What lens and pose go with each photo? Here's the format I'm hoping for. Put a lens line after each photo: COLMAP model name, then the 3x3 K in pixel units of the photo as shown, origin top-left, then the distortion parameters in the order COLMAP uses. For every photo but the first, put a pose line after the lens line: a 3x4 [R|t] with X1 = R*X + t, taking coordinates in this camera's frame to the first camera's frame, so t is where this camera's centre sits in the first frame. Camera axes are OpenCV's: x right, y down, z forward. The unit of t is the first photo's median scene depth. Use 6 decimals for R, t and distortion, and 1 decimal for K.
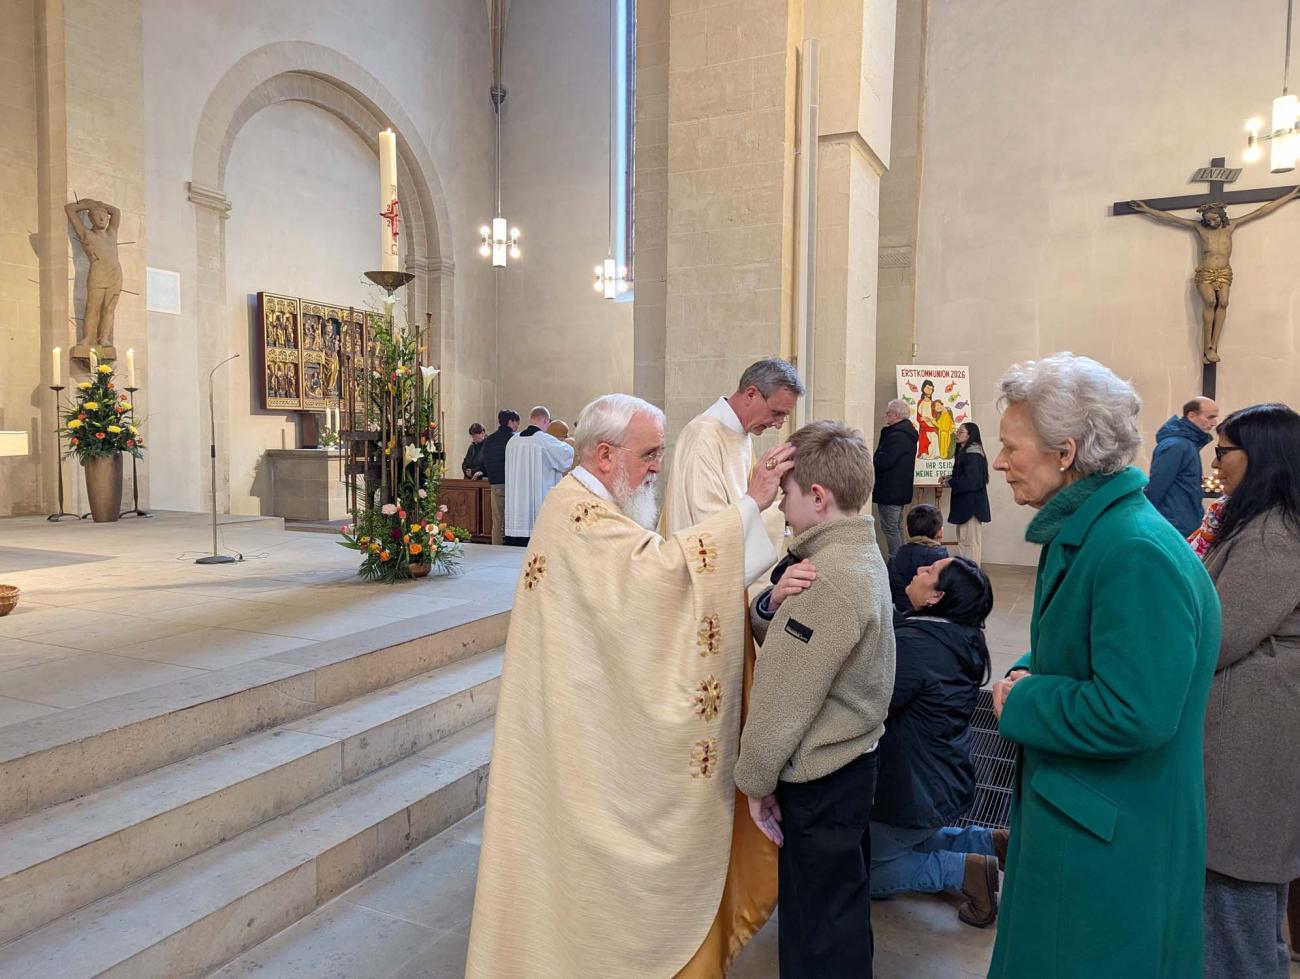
lens RADIAL K [[914.6, 0, 651.2], [0, 914.6, 491.8], [0, 0, 1]] dist [0.063278, -0.043802]
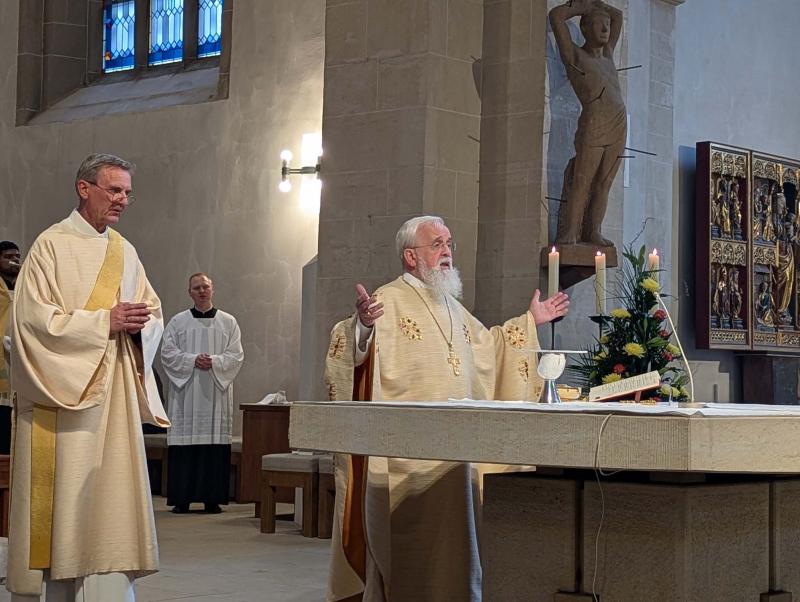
lens RADIAL K [[1712.8, 0, 400.0], [0, 1712.8, 301.0], [0, 0, 1]] dist [0.292027, -2.011950]
pose [[0.965713, -0.001901, -0.259605, -0.519824], [-0.026744, 0.993925, -0.106764, -0.005487], [0.258231, 0.110047, 0.959795, -0.063764]]
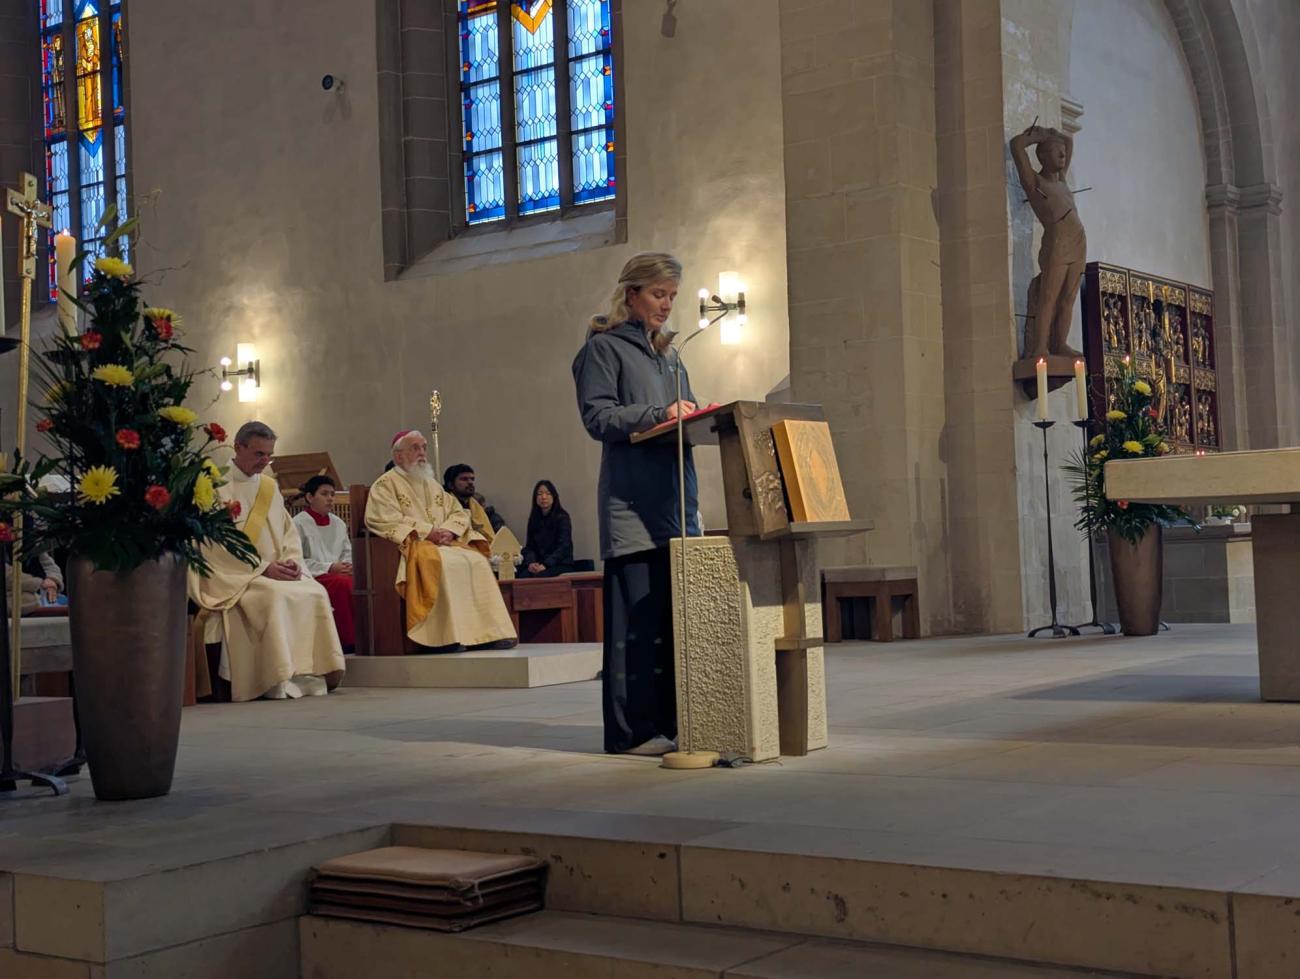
lens RADIAL K [[1837.4, 0, 670.8], [0, 1837.4, 490.6], [0, 0, 1]] dist [0.152984, -0.448916]
pose [[0.983039, -0.052517, -0.175715, -0.769354], [0.036116, 0.994796, -0.095272, 0.048831], [0.179804, 0.087310, 0.979820, -0.297954]]
